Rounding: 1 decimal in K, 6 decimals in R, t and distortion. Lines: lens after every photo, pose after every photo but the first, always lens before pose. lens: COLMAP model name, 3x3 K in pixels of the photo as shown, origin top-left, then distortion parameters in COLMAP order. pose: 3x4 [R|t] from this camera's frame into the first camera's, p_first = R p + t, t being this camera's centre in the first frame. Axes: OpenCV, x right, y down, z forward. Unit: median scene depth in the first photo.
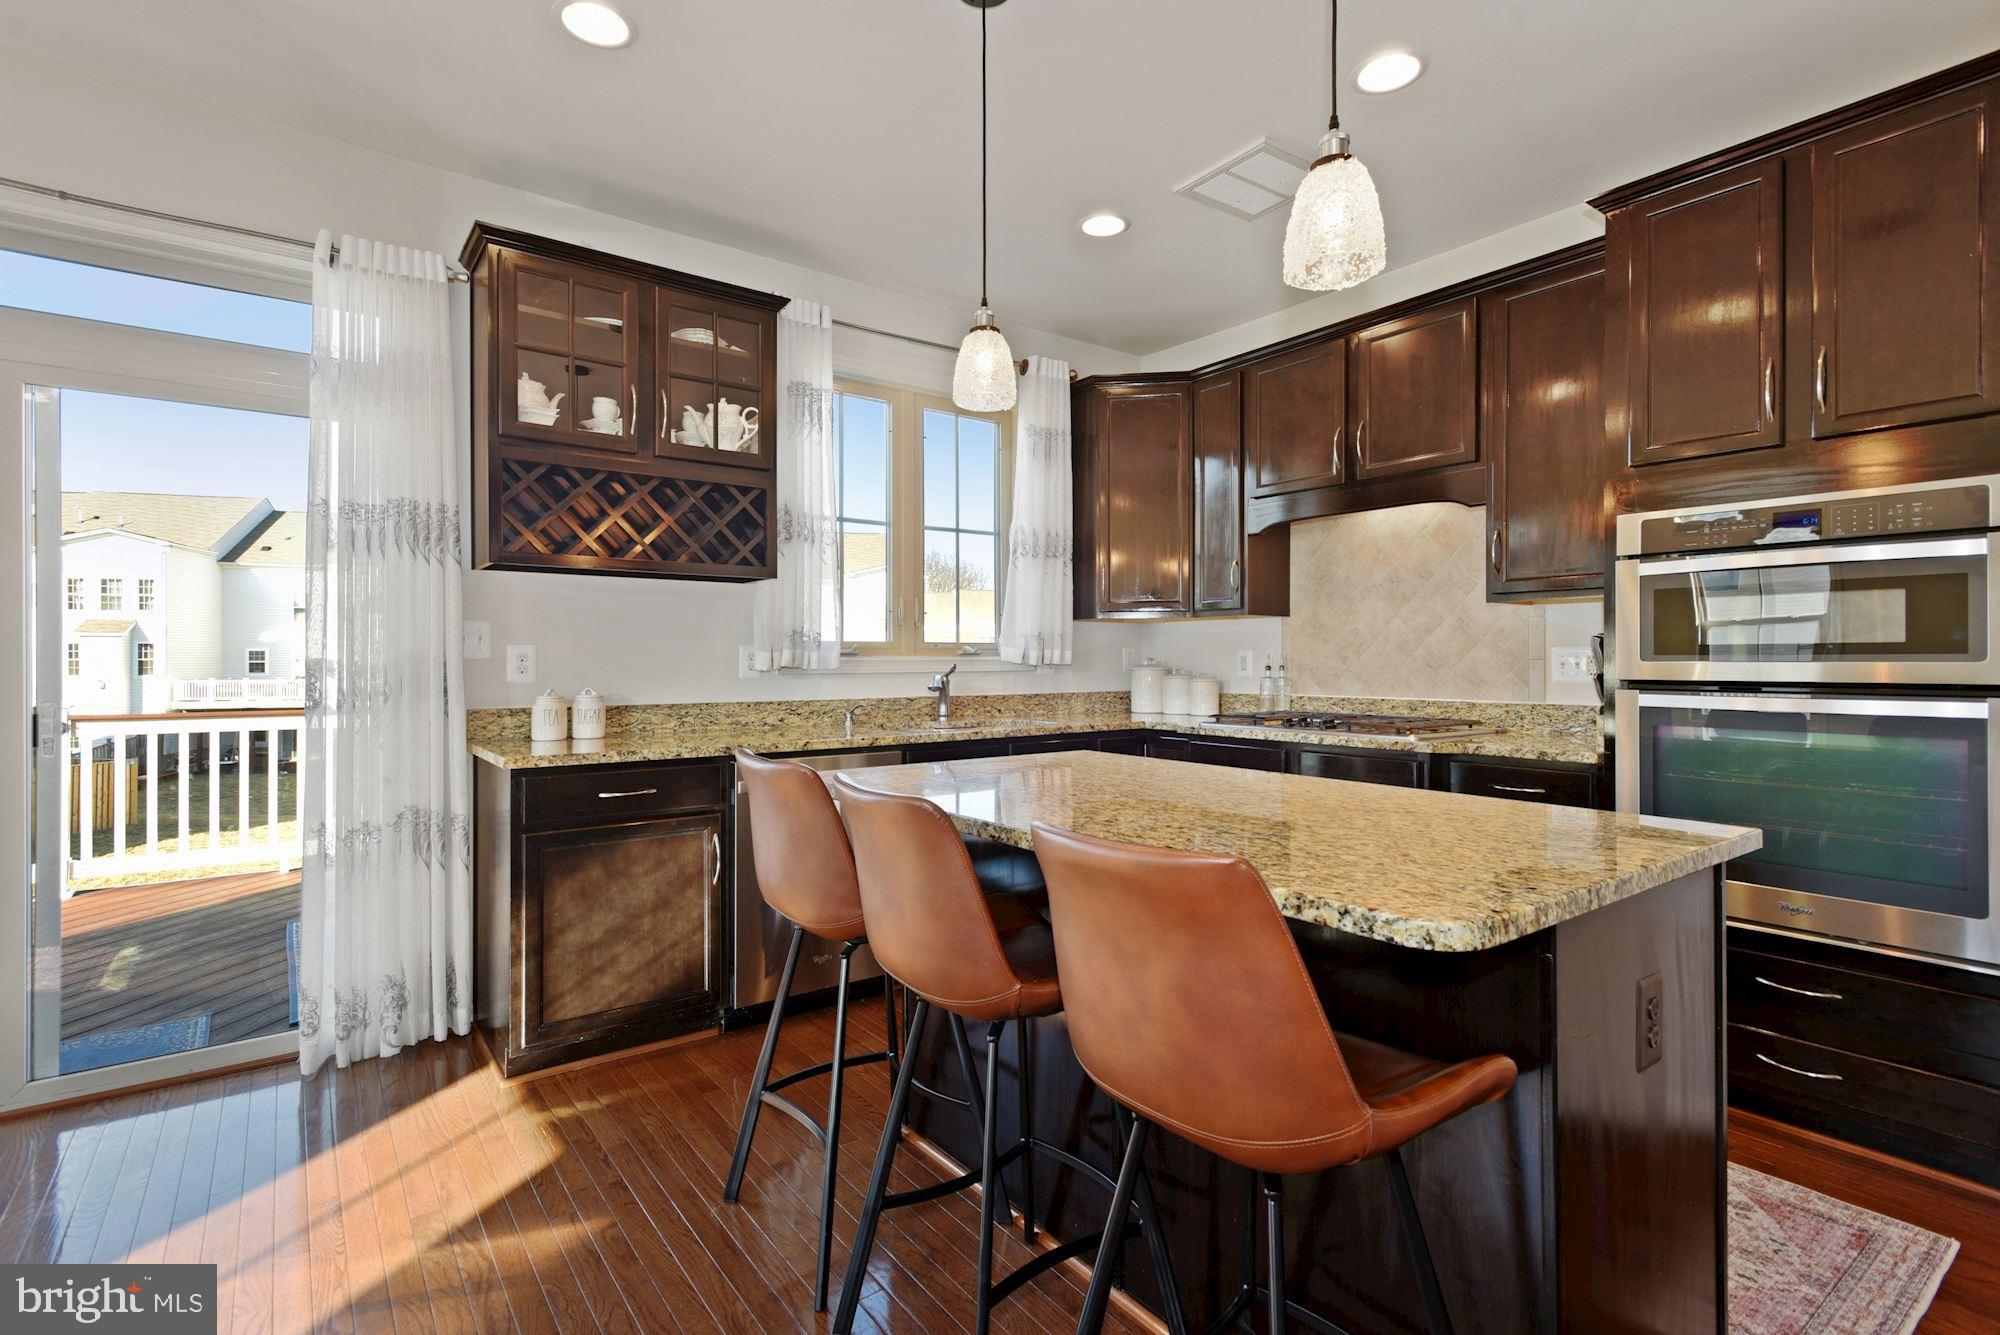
lens RADIAL K [[945.3, 0, 1001.9], [0, 945.3, 660.9], [0, 0, 1]] dist [0.020666, -0.008937]
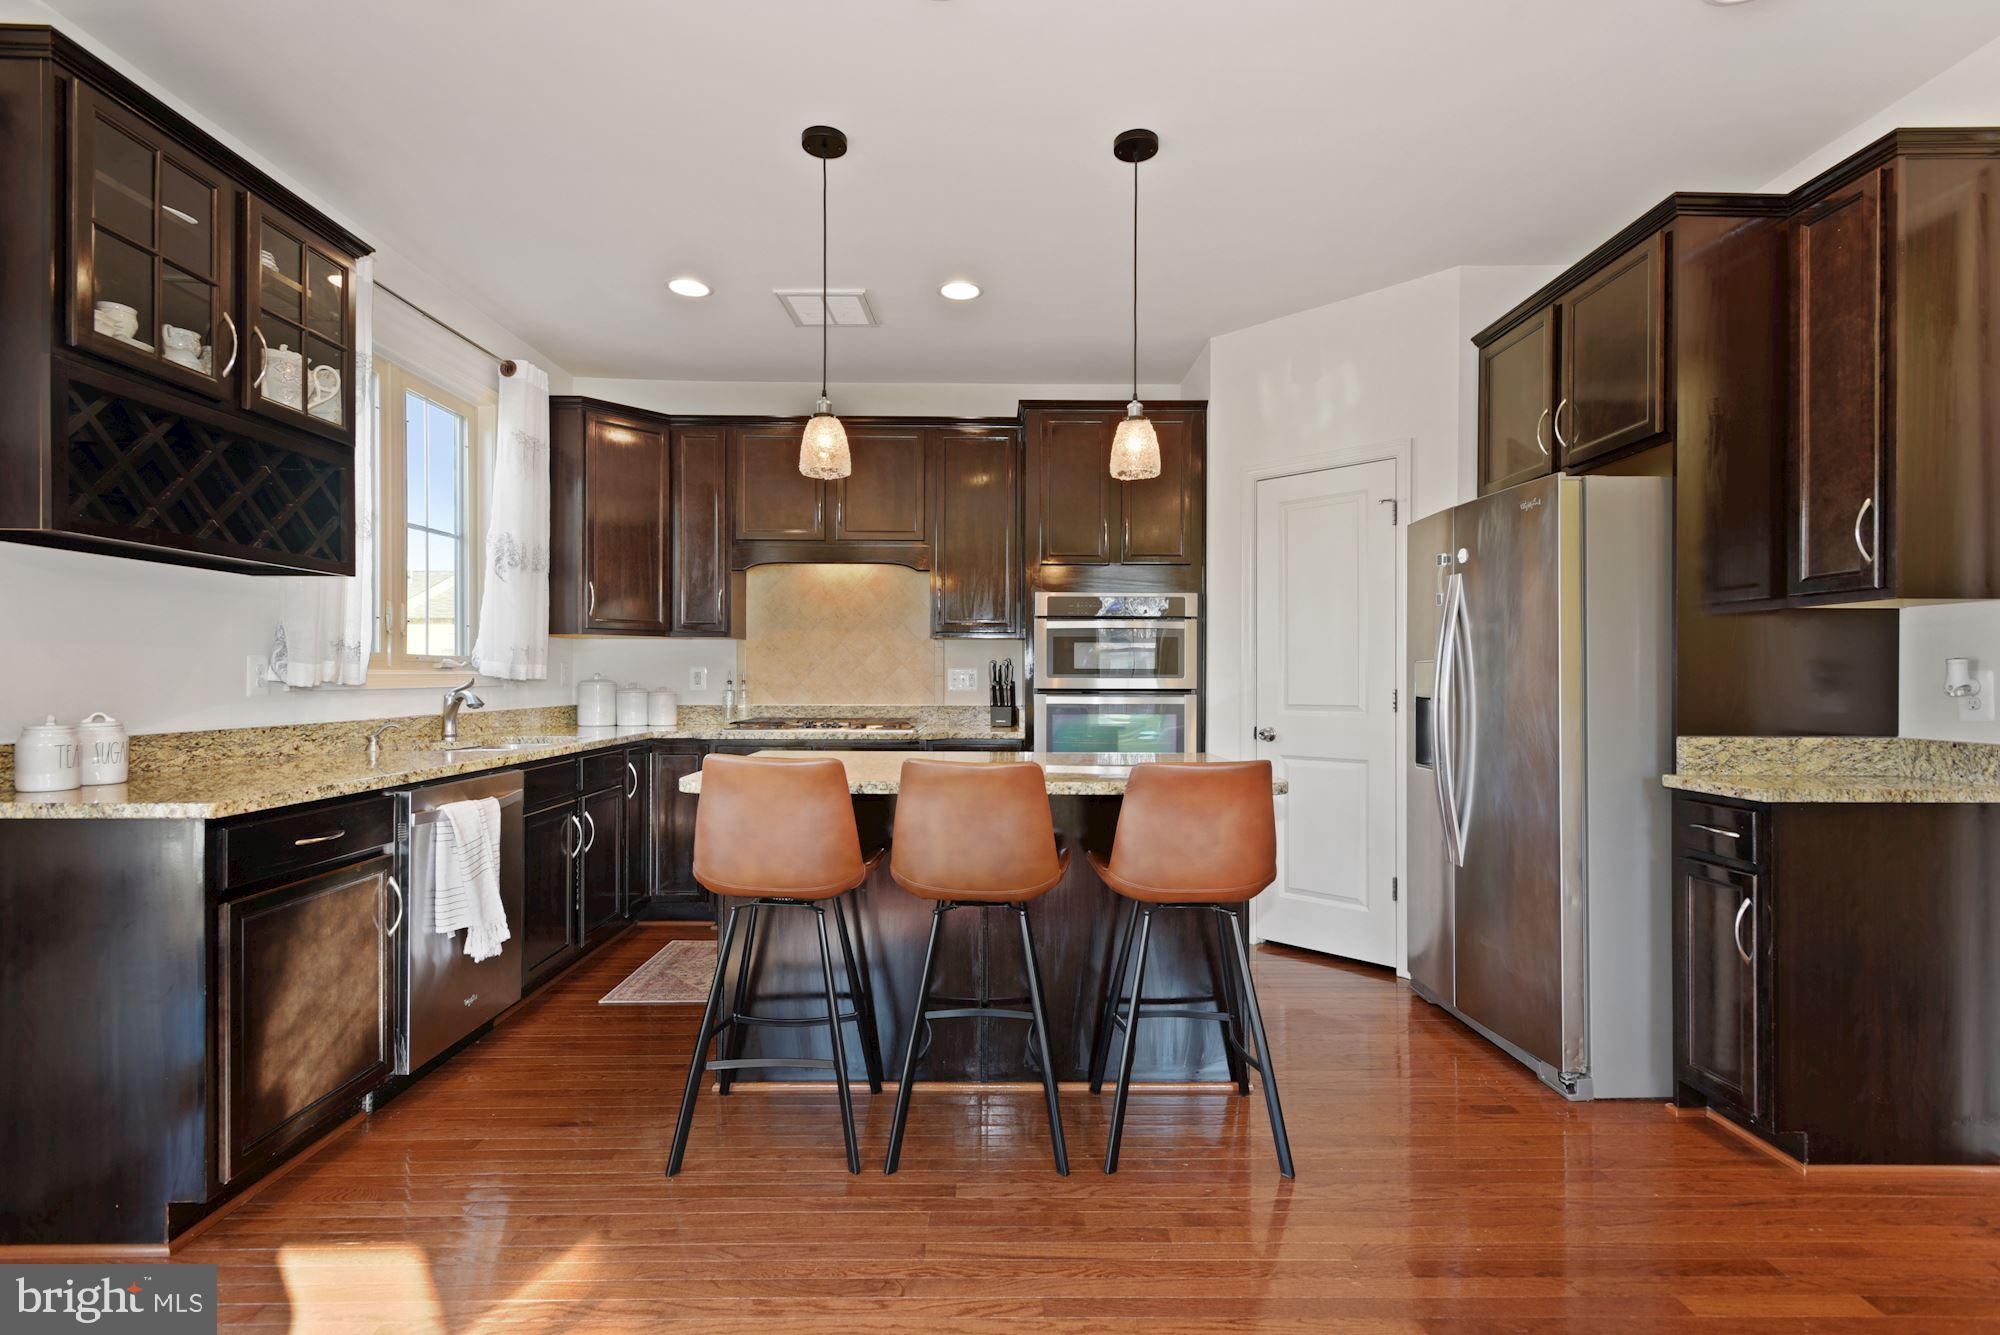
lens RADIAL K [[935.1, 0, 1001.8], [0, 935.1, 678.3], [0, 0, 1]] dist [0.019821, -0.008175]
pose [[0.592555, 0.001069, 0.805529, -0.613282], [-0.002779, 0.999996, 0.000718, 0.000562], [-0.805525, -0.002664, 0.592555, 0.044589]]
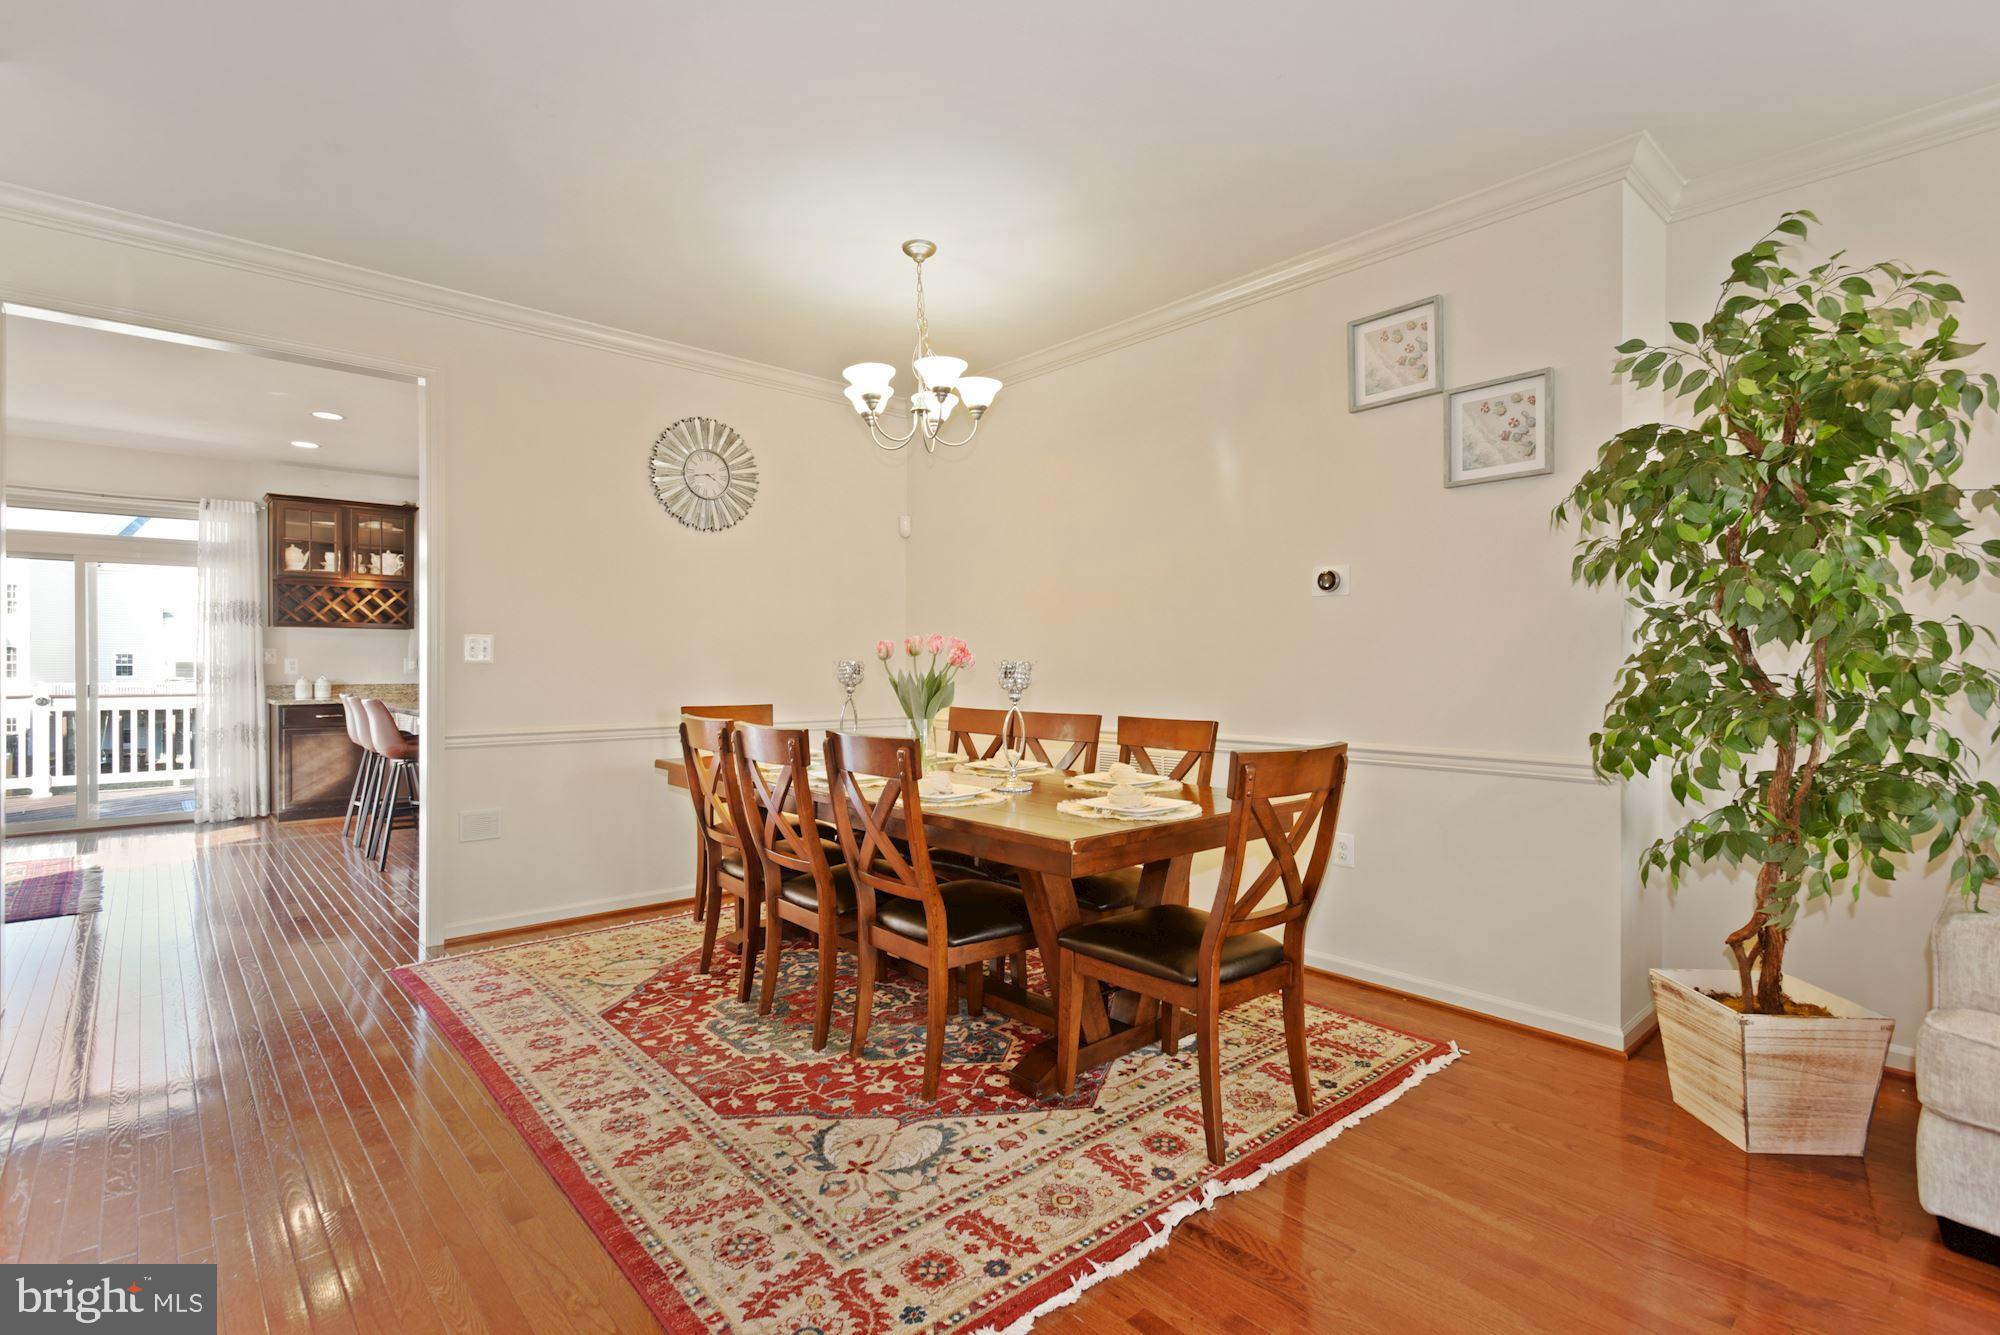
lens RADIAL K [[945.3, 0, 1001.9], [0, 945.3, 660.9], [0, 0, 1]] dist [0.020666, -0.008937]
pose [[0.996625, -0.001427, 0.082080, 1.071895], [0.001442, 0.999999, -0.000118, -0.006709], [-0.082080, 0.000236, 0.996626, -1.527958]]
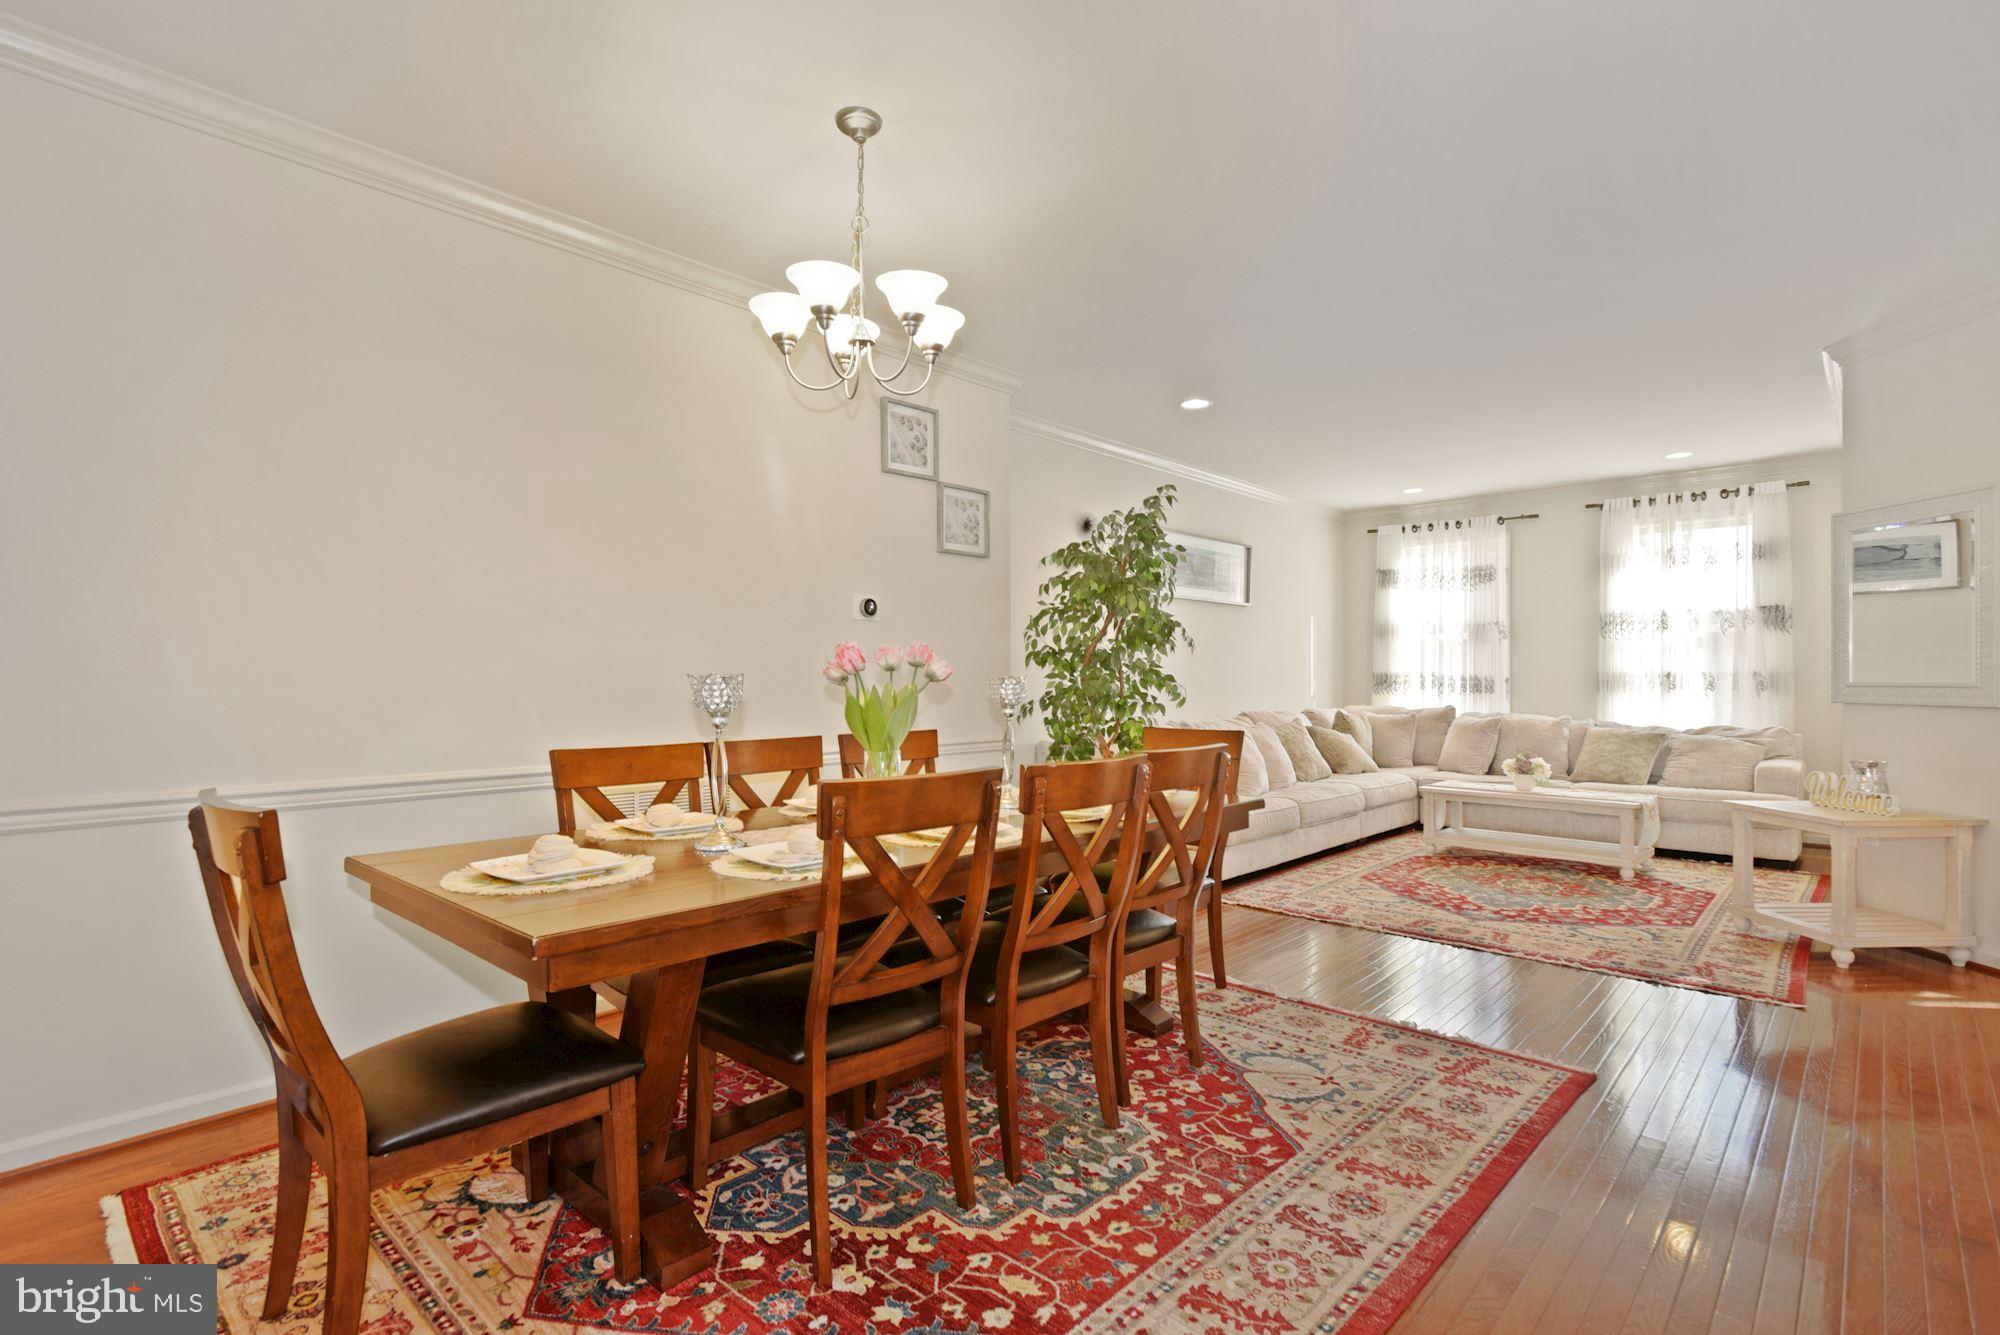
lens RADIAL K [[945.3, 0, 1001.9], [0, 945.3, 660.9], [0, 0, 1]] dist [0.020666, -0.008937]
pose [[-0.174217, 0.017934, 0.984544, 0.228717], [-0.001941, 0.999826, -0.018556, -0.002291], [-0.984705, -0.005144, -0.174152, -0.399387]]
